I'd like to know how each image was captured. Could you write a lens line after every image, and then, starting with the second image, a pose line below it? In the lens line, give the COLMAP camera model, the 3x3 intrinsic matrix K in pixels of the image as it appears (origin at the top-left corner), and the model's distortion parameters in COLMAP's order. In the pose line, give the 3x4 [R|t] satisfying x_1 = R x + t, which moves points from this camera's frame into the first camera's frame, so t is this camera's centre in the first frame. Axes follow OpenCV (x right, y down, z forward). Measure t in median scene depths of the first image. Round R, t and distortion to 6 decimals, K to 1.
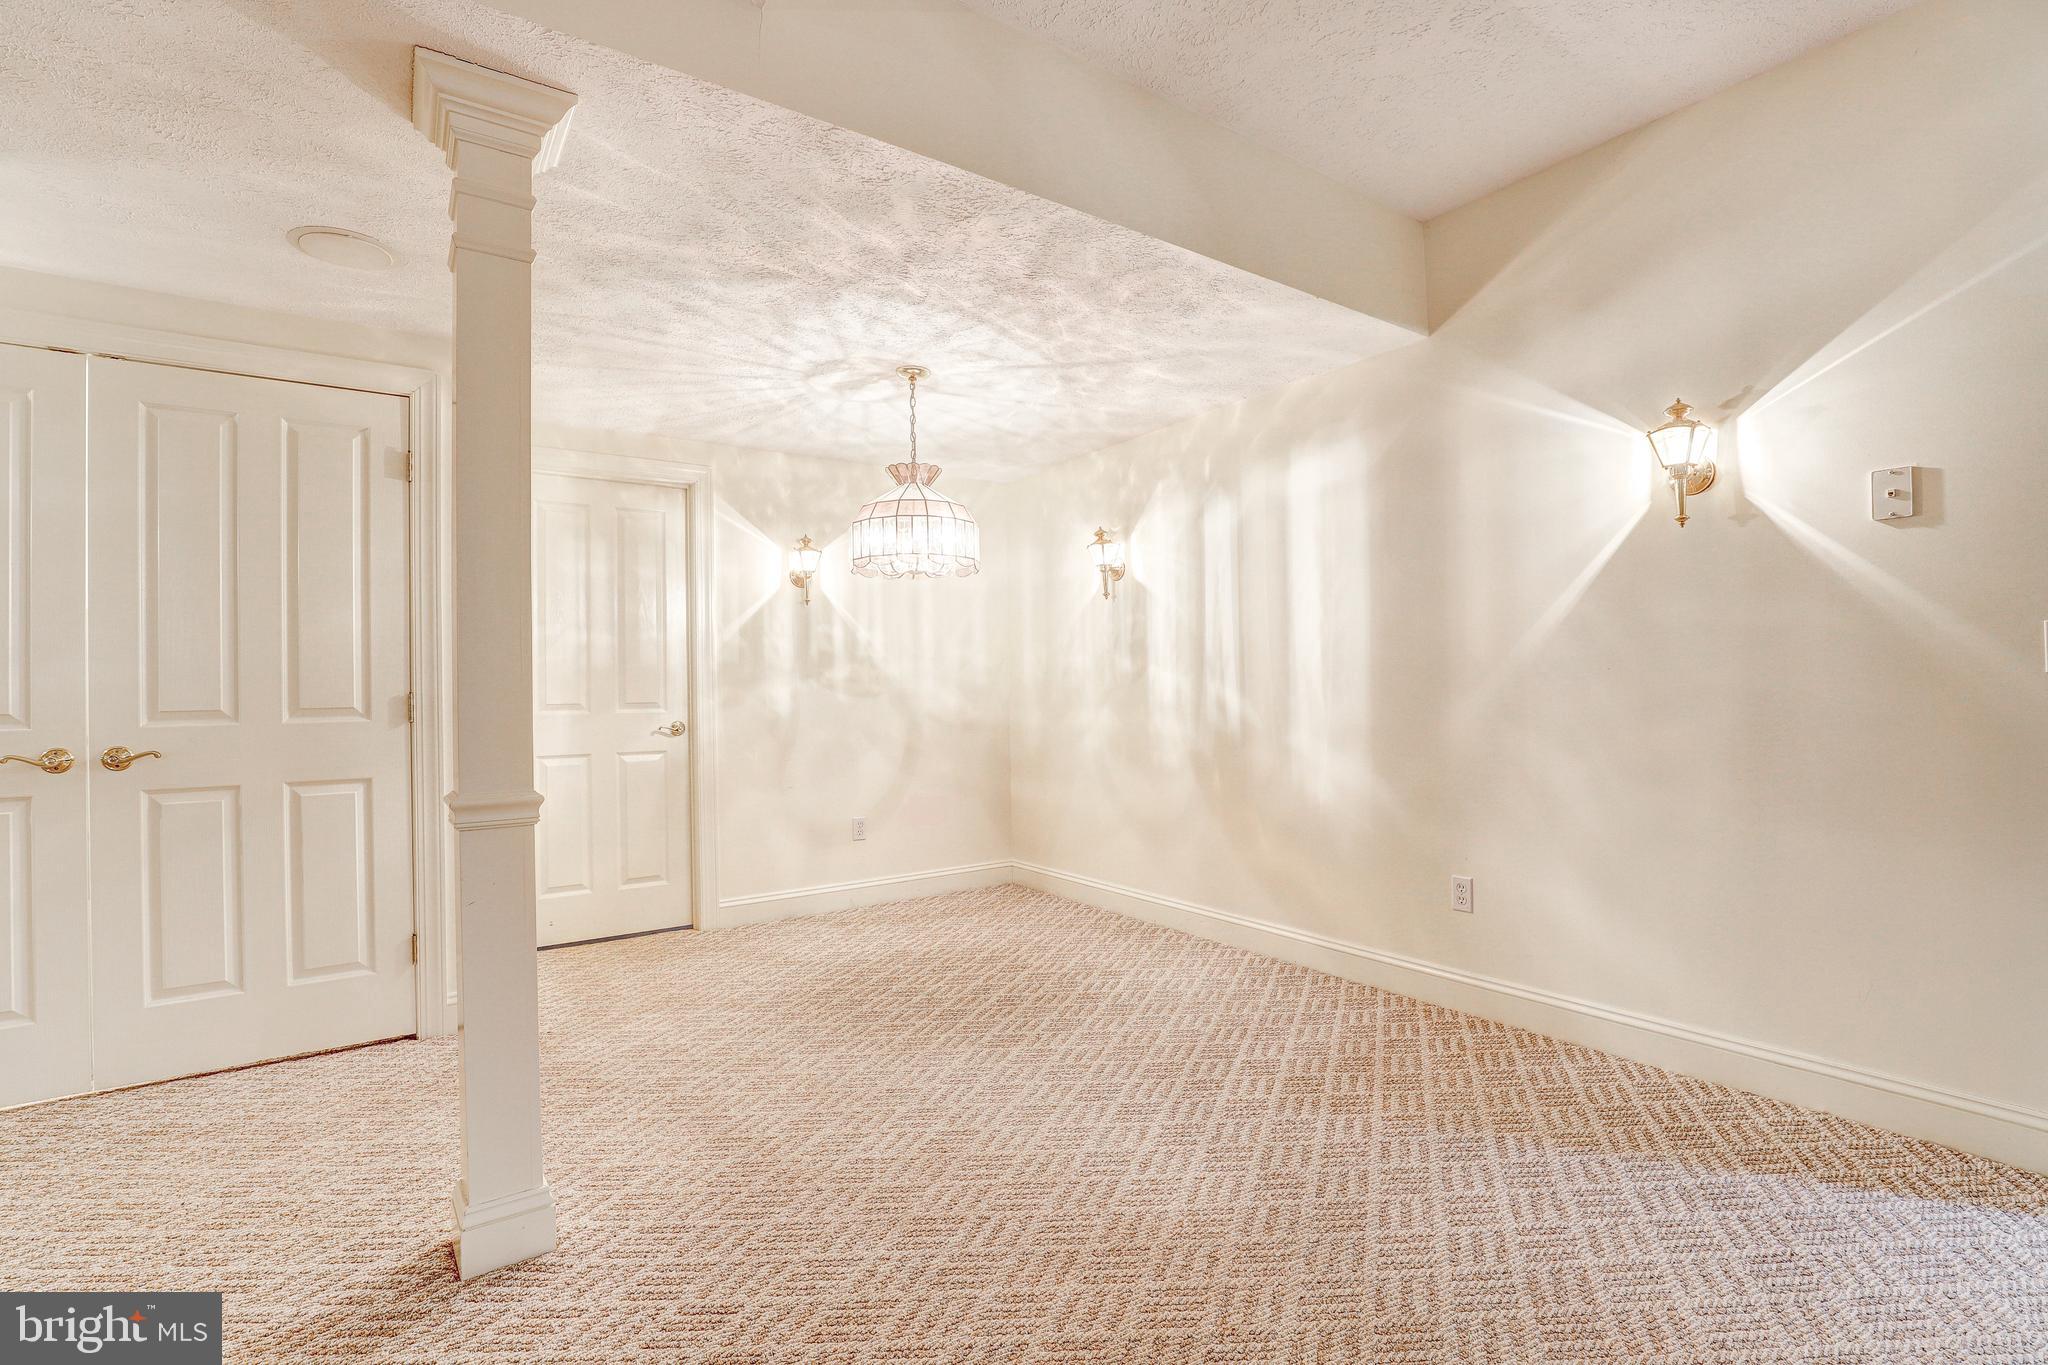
lens RADIAL K [[936.6, 0, 1027.2], [0, 936.6, 678.7], [0, 0, 1]] dist [-0.042395, 0.008210]
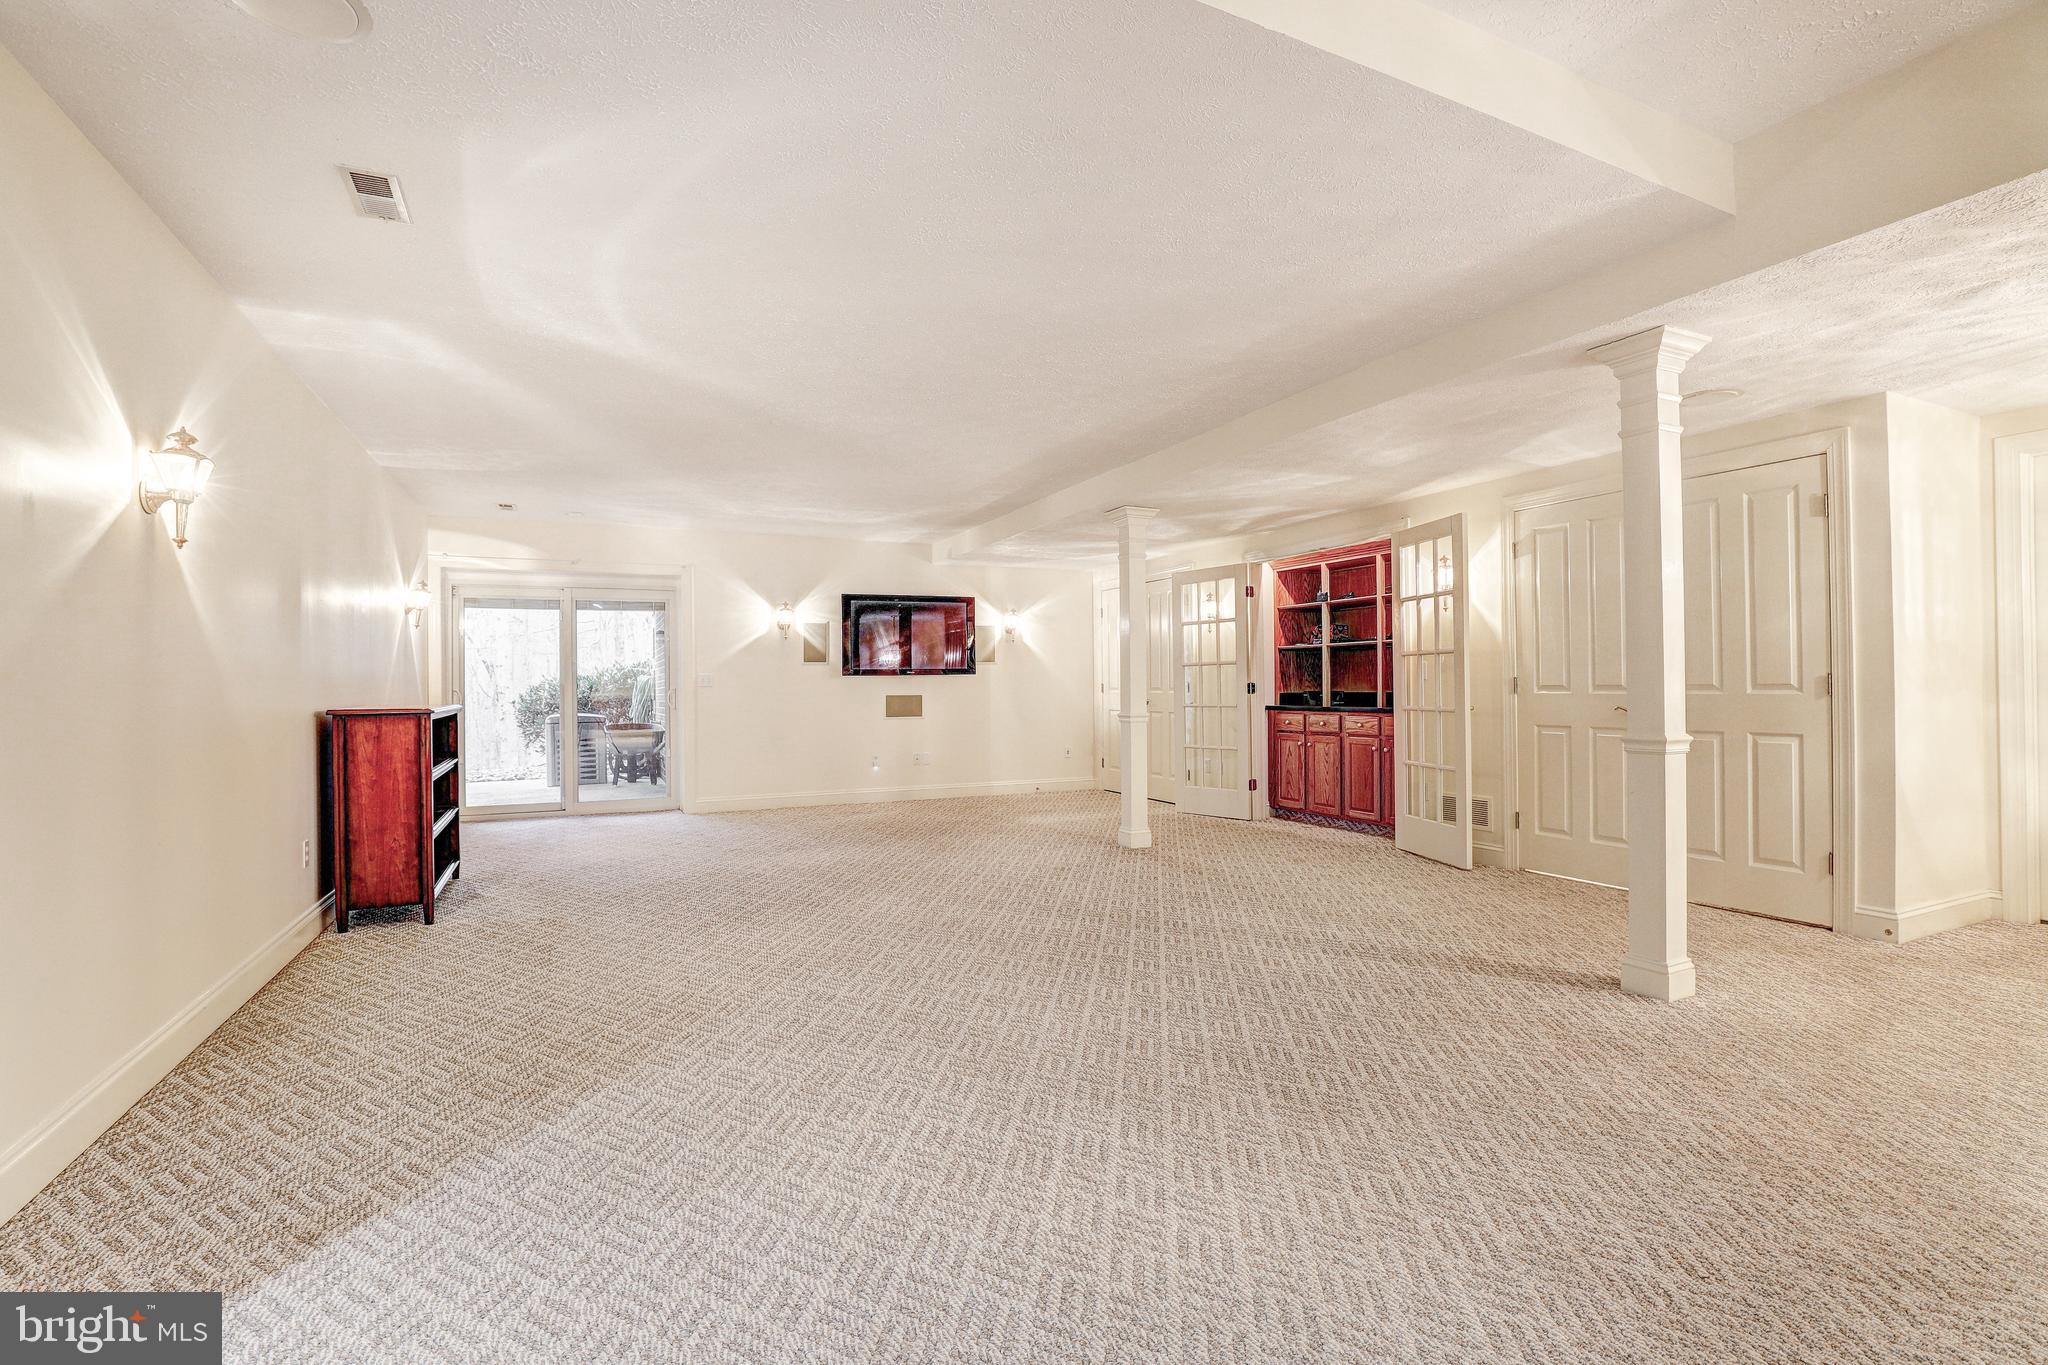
lens RADIAL K [[936.6, 0, 1027.2], [0, 936.6, 678.7], [0, 0, 1]] dist [-0.042395, 0.008210]
pose [[-0.176178, 0.012211, -0.984283, 0.897423], [0.025383, 0.999647, 0.007858, -0.018730], [0.984031, -0.023599, -0.176425, 0.083102]]
